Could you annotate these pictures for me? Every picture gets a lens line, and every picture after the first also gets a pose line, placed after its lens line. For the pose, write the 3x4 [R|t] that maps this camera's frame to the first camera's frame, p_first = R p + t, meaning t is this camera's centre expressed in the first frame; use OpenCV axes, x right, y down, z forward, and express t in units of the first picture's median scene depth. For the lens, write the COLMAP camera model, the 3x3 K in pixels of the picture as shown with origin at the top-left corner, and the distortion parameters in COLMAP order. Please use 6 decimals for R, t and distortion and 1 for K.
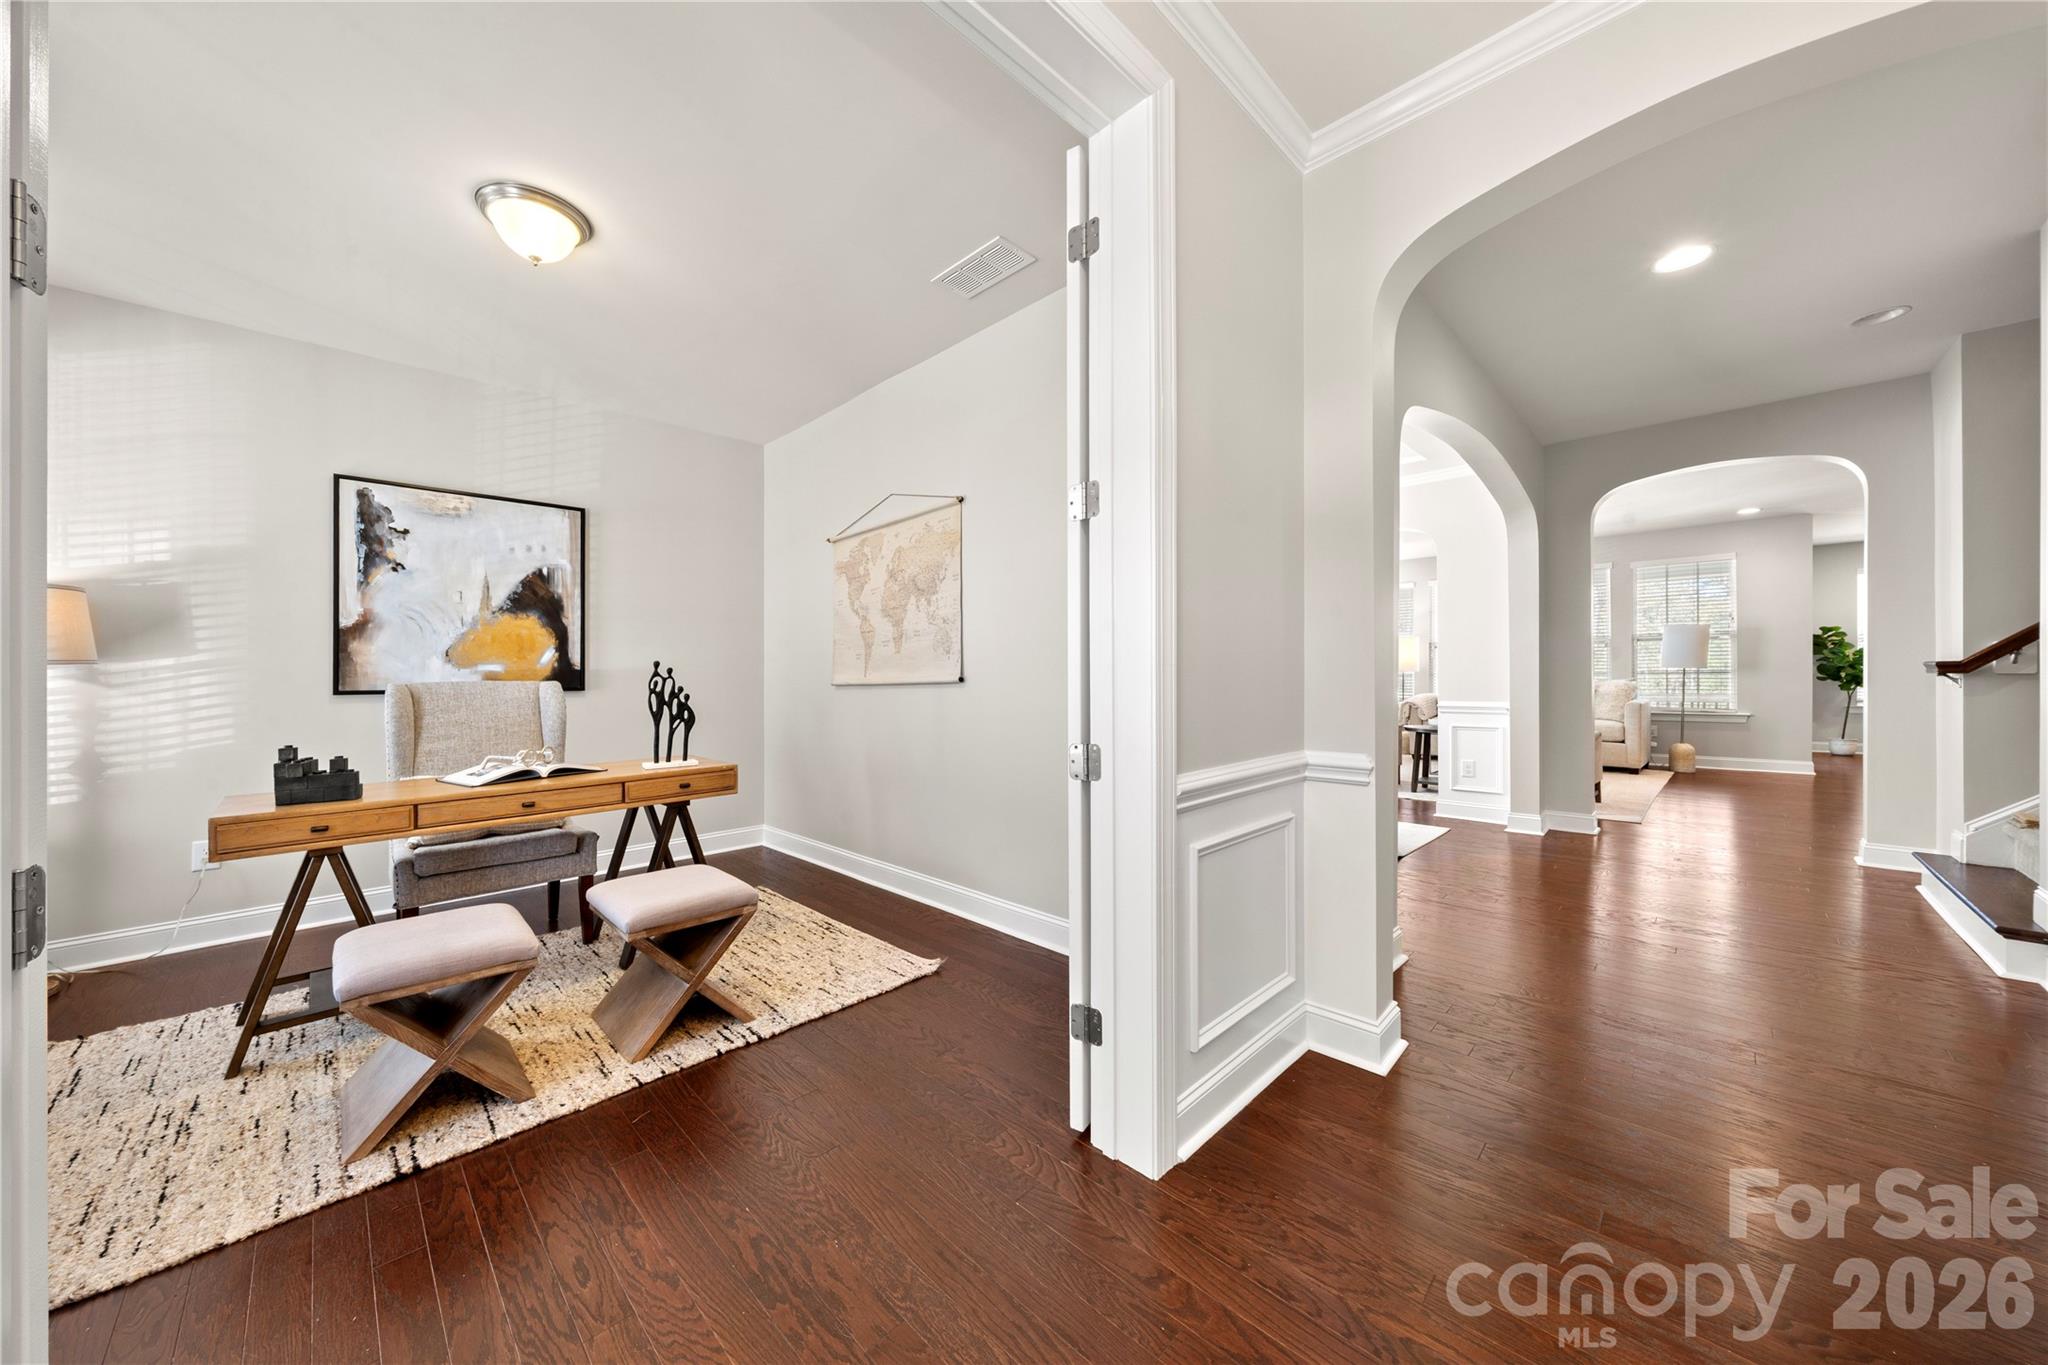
lens RADIAL K [[712.7, 0, 1025.4], [0, 712.7, 669.1], [0, 0, 1]] dist [0.000572, 0.000197]
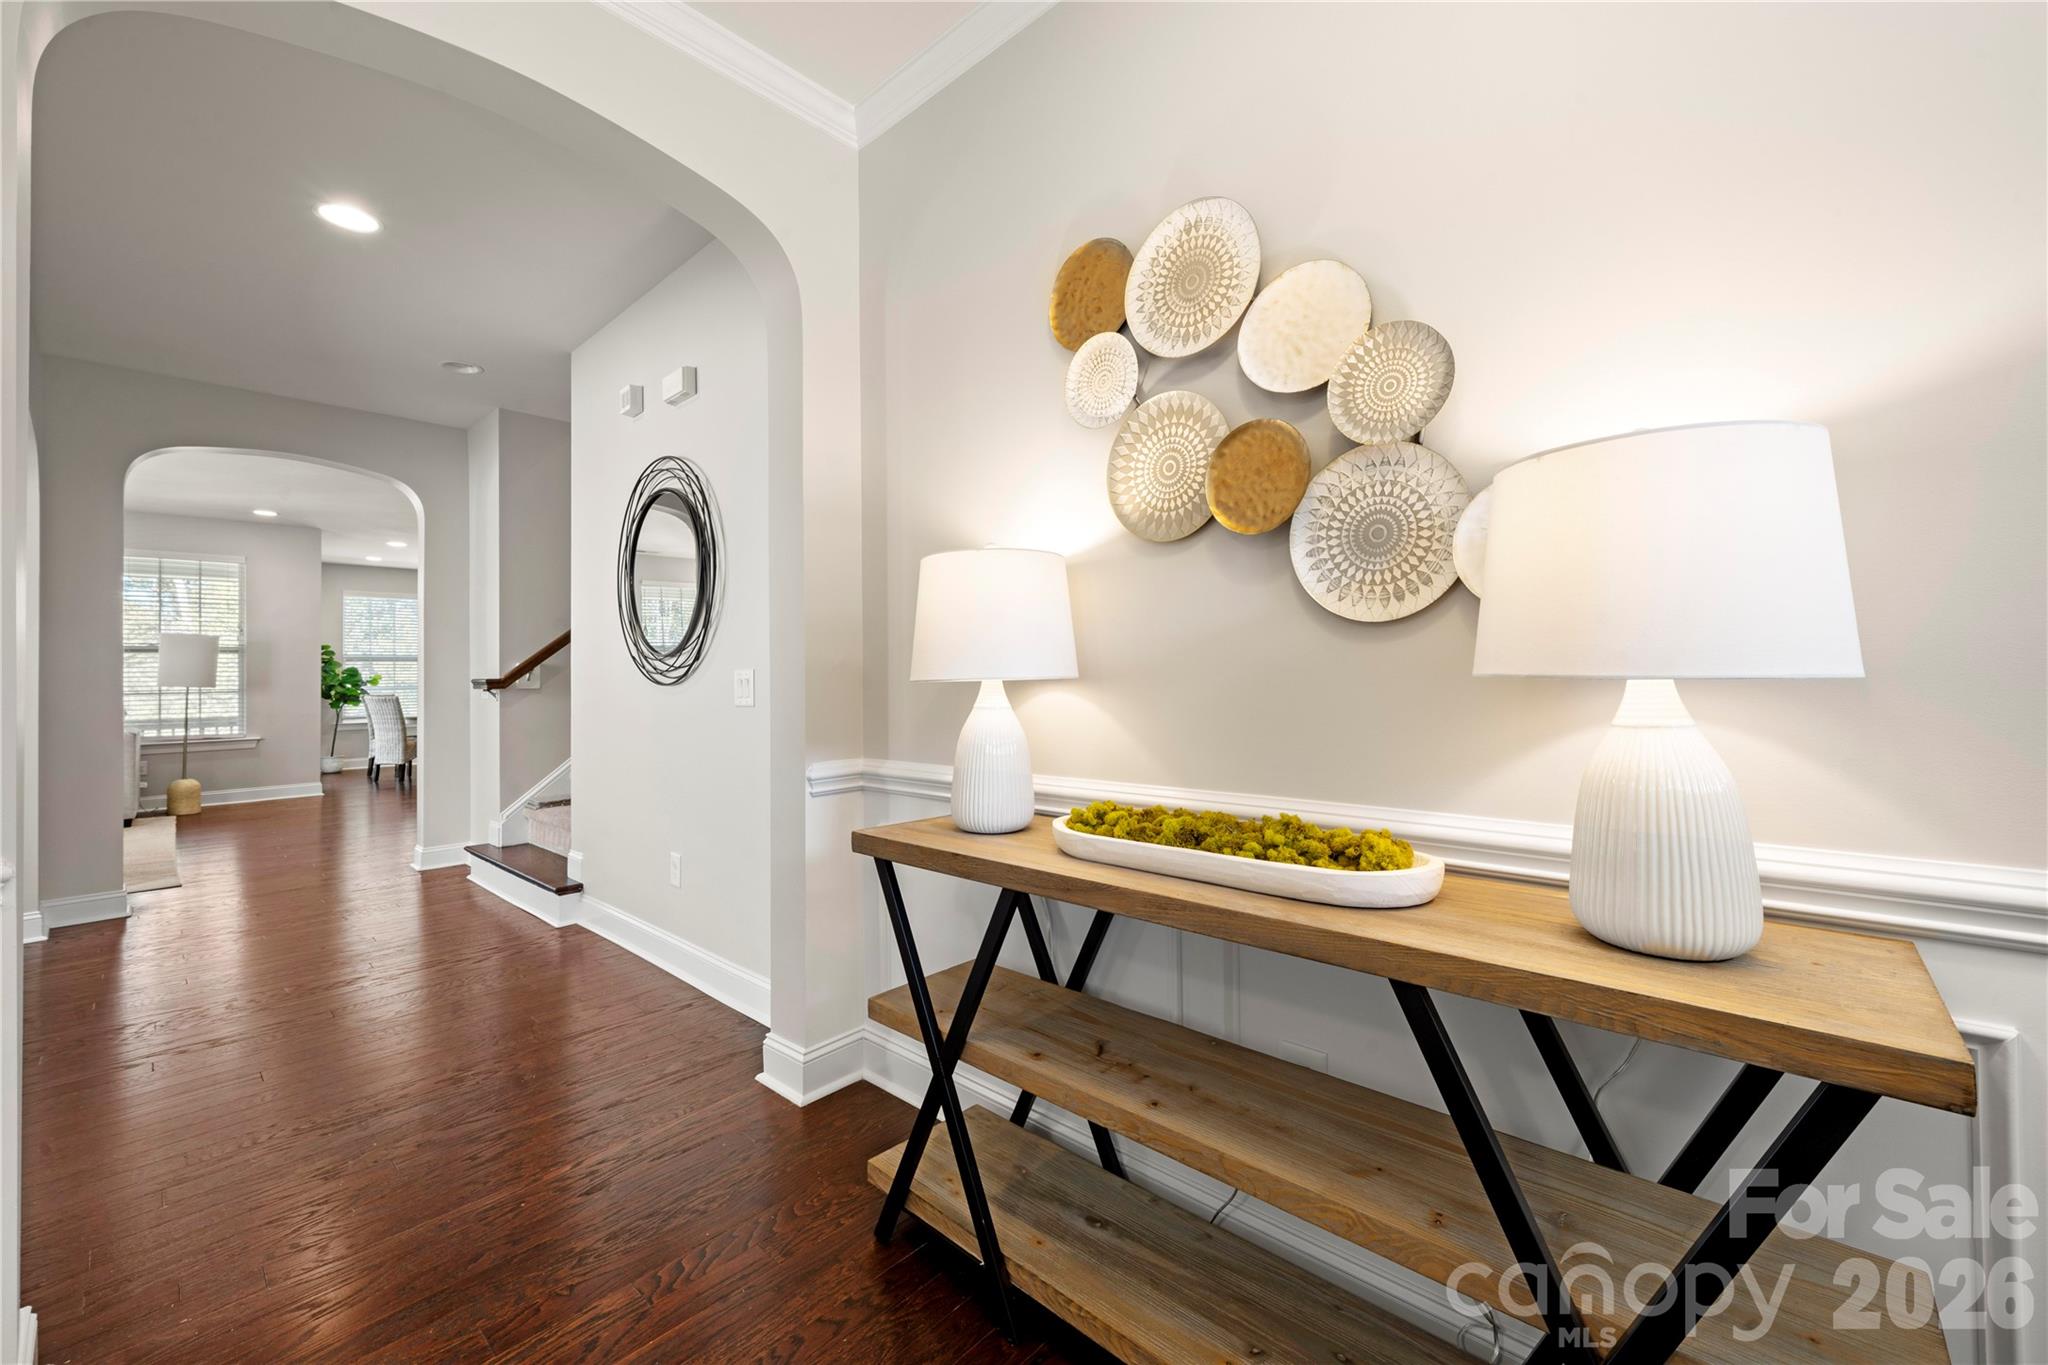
lens RADIAL K [[806.2, 0, 1013.0], [0, 806.2, 675.4], [0, 0, 1]] dist [-0.002052, -0.000223]
pose [[-0.029025, 0.009328, 0.999535, -0.031625], [0.007923, 0.999927, -0.009101, 0.001080], [-0.999547, 0.007655, -0.029097, 0.079403]]
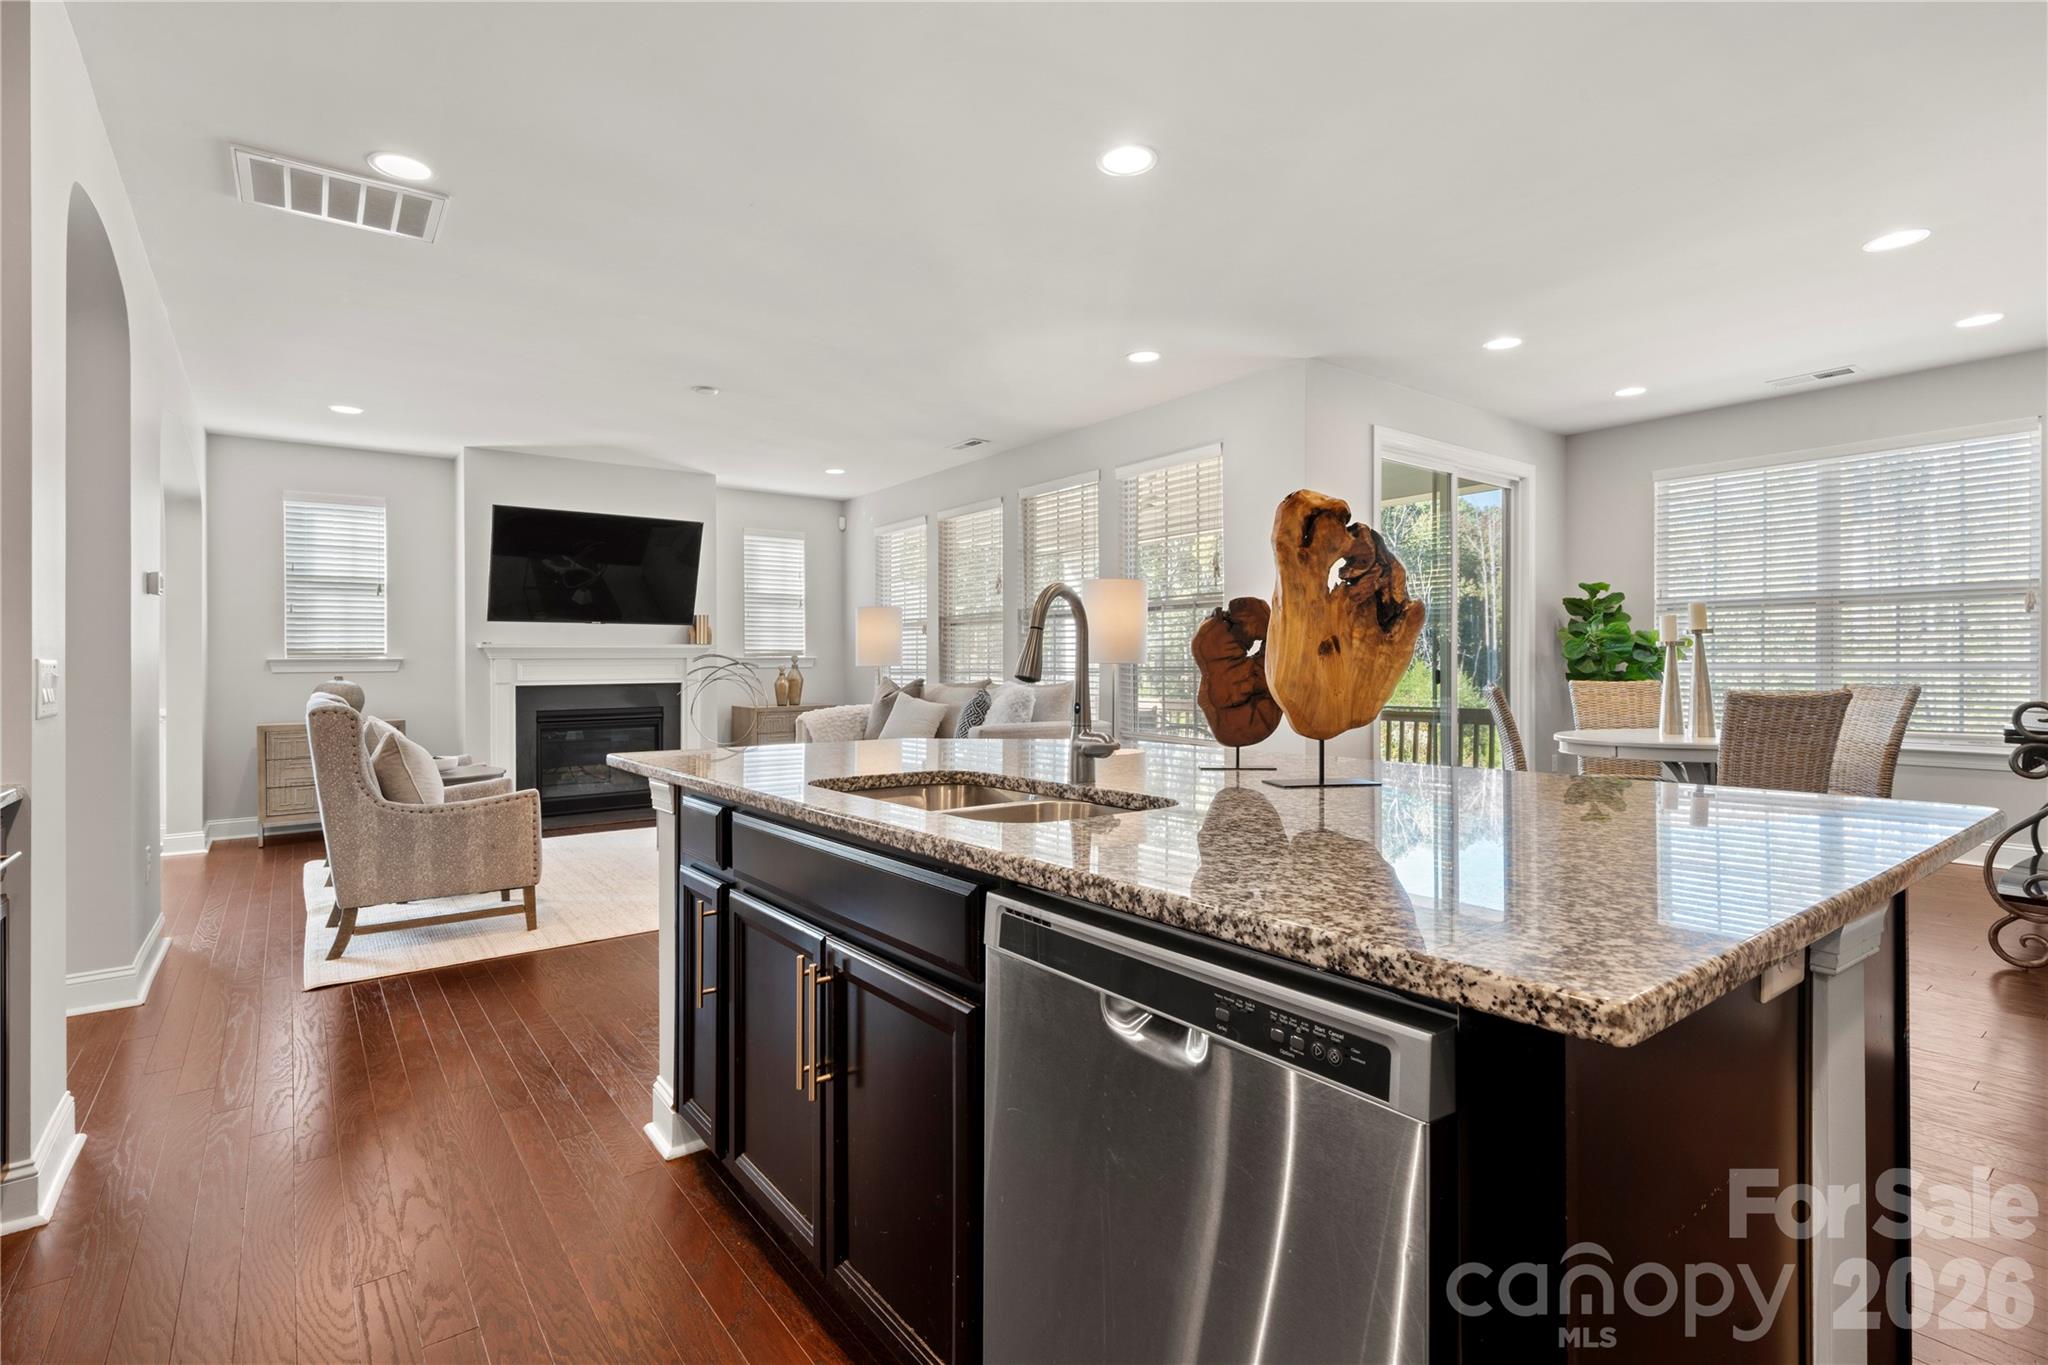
lens RADIAL K [[963.0, 0, 1027.0], [0, 963.0, 663.2], [0, 0, 1]] dist [-0.000846, 0.000726]
pose [[0.991479, 0.000337, -0.130263, 0.991722], [-0.000158, 0.999999, 0.001385, -0.001616], [0.130263, -0.001352, 0.991479, 0.296493]]
